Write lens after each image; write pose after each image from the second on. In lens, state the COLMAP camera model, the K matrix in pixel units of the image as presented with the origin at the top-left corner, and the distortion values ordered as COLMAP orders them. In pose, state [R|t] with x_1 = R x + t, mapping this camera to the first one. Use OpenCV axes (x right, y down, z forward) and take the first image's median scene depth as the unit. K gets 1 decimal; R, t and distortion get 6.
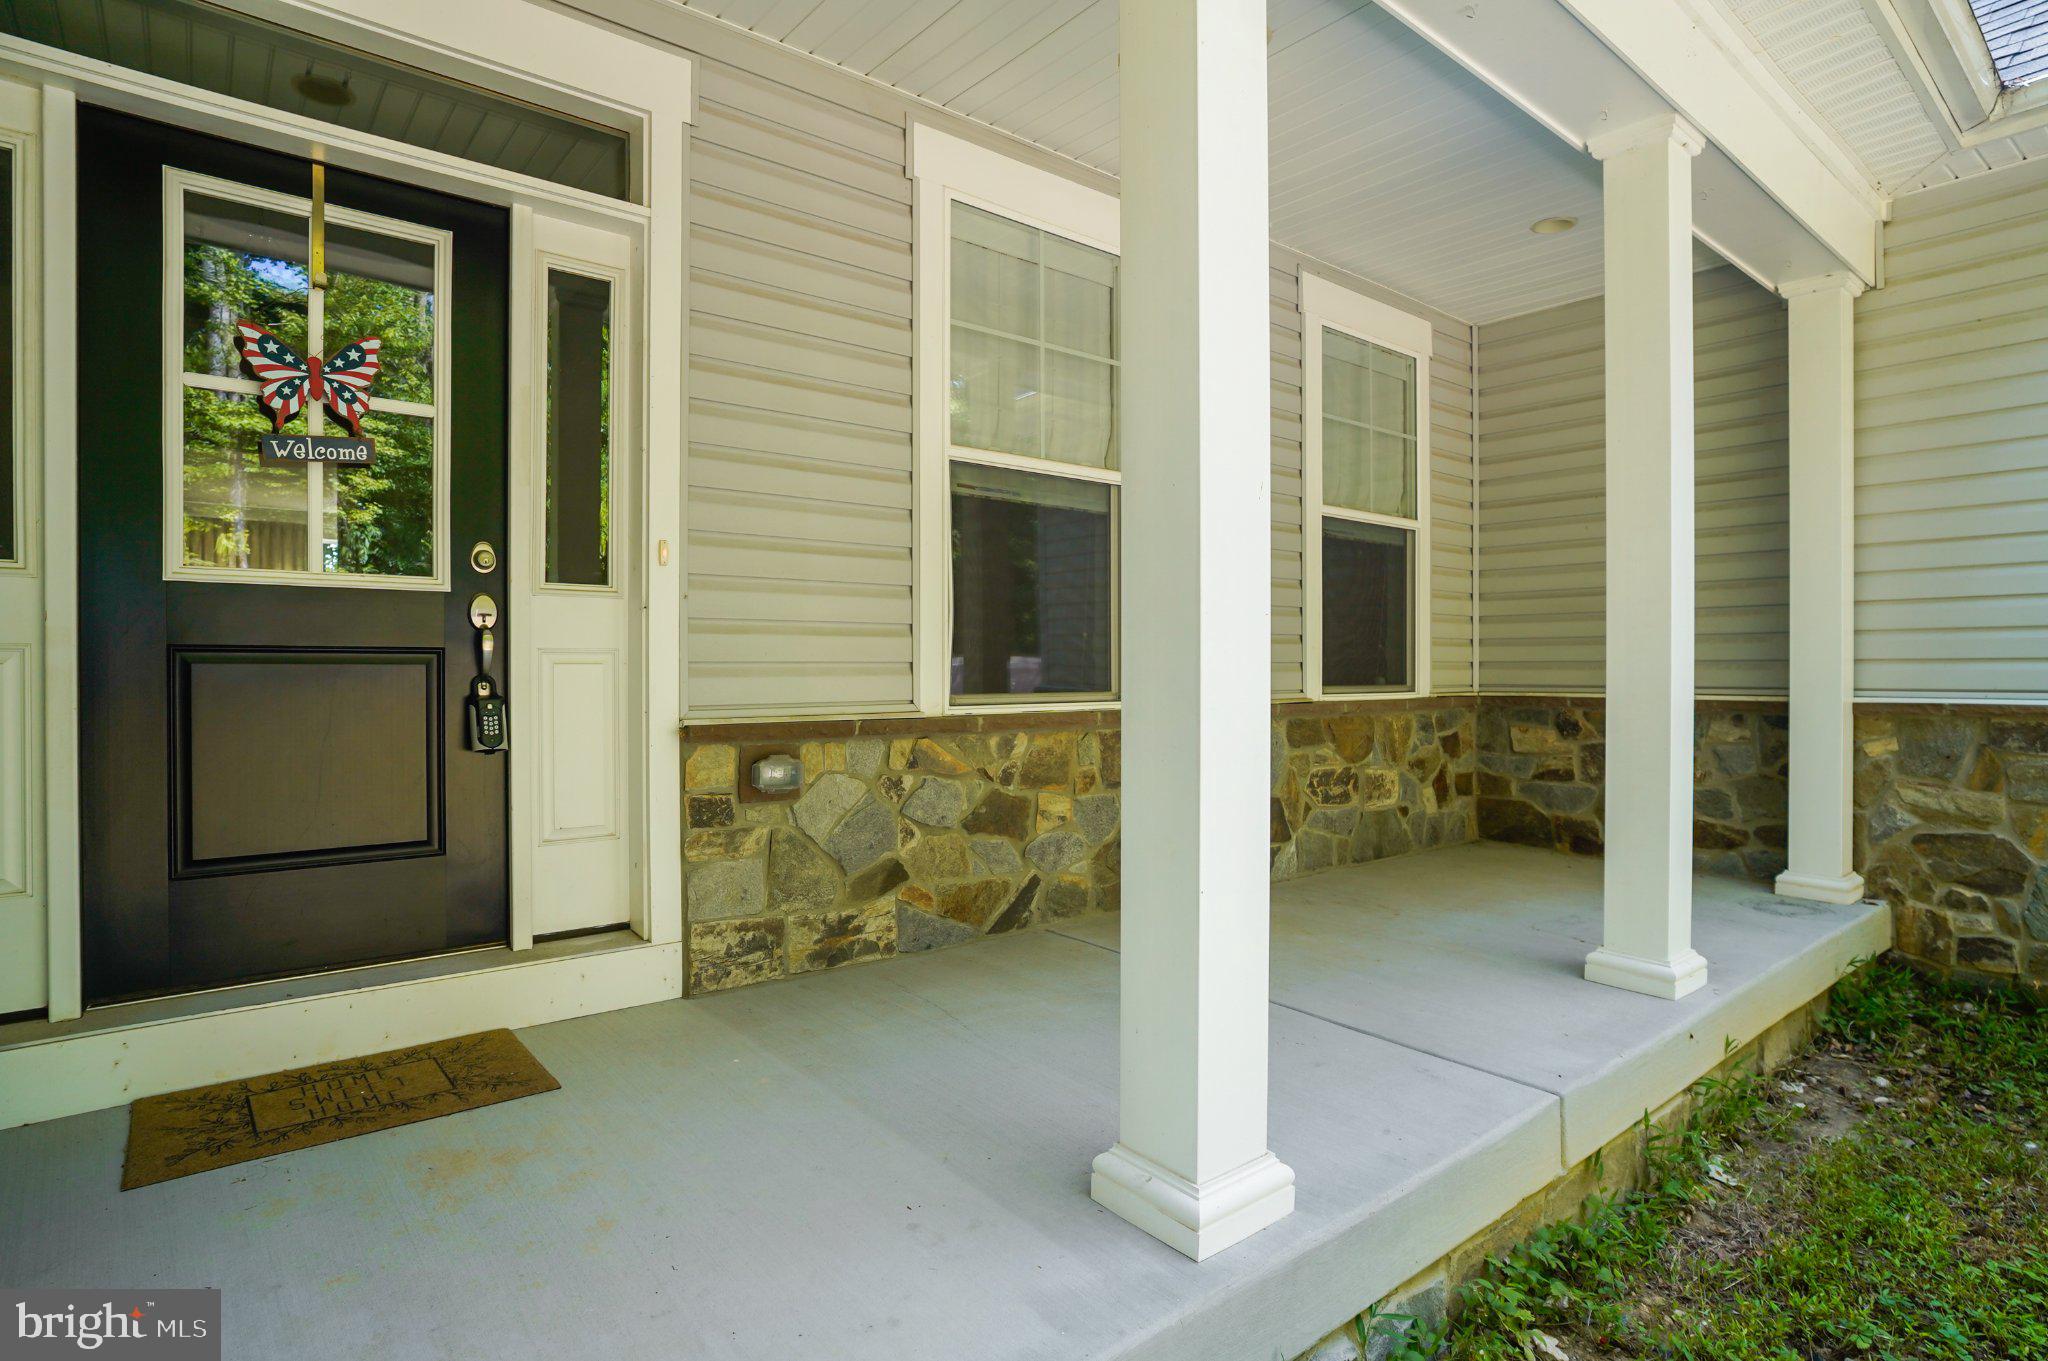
lens RADIAL K [[1070.7, 0, 1026.4], [0, 1070.7, 671.9], [0, 0, 1]] dist [-0.052539, 0.027650]
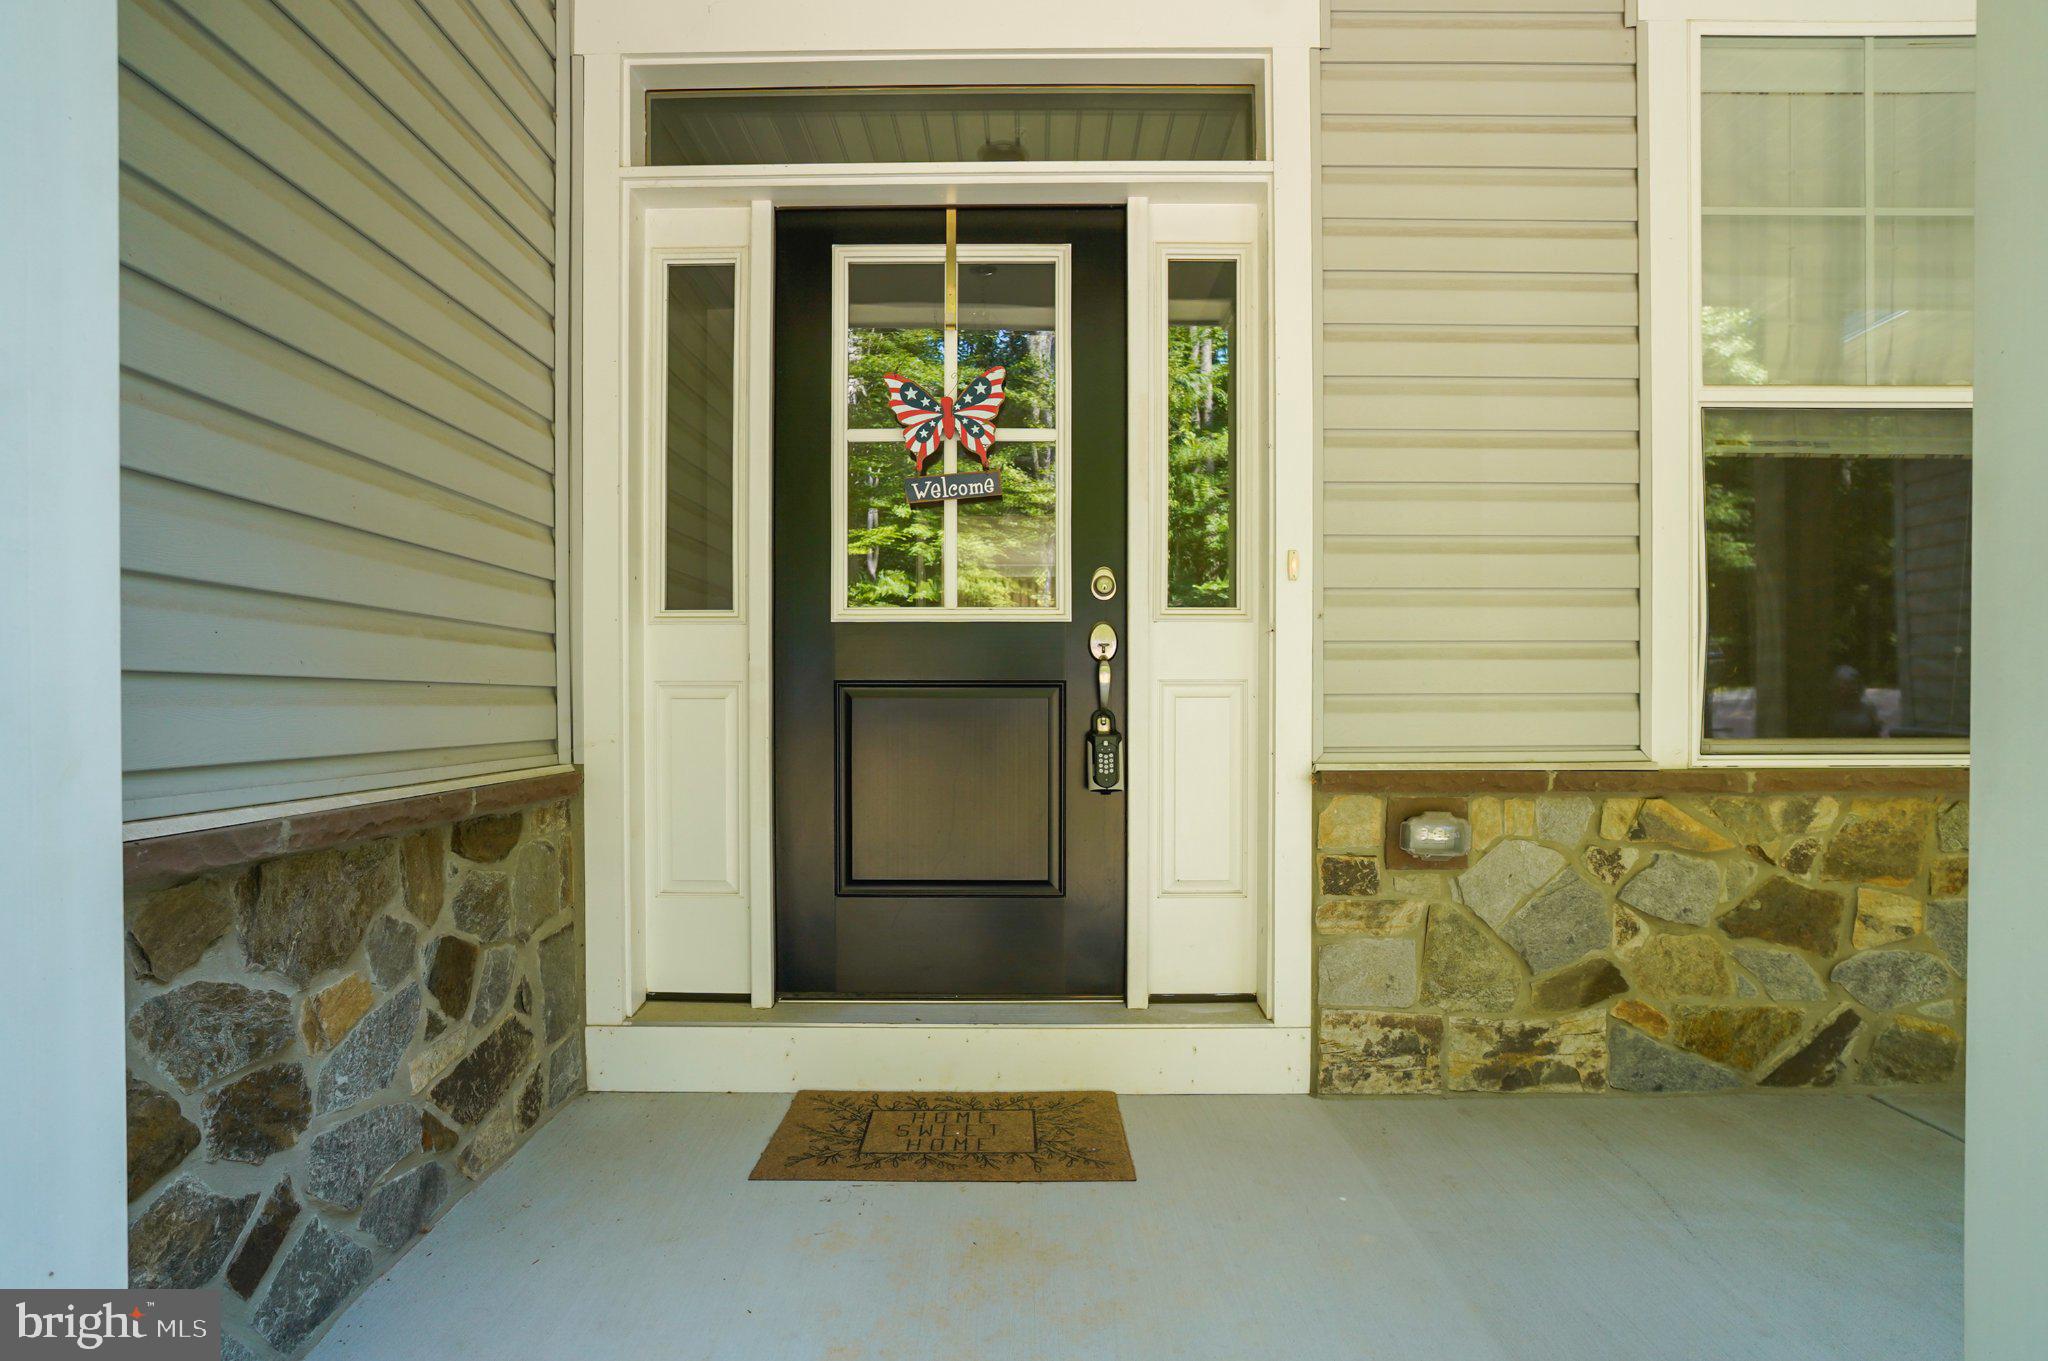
lens RADIAL K [[1092.5, 0, 1017.1], [0, 1092.5, 718.1], [0, 0, 1]] dist [-0.057309, 0.030284]
pose [[0.765885, 0.007764, -0.642931, 0.045519], [-0.000691, 0.999936, 0.011252, -0.000106], [0.642977, -0.008174, 0.765842, 0.194184]]
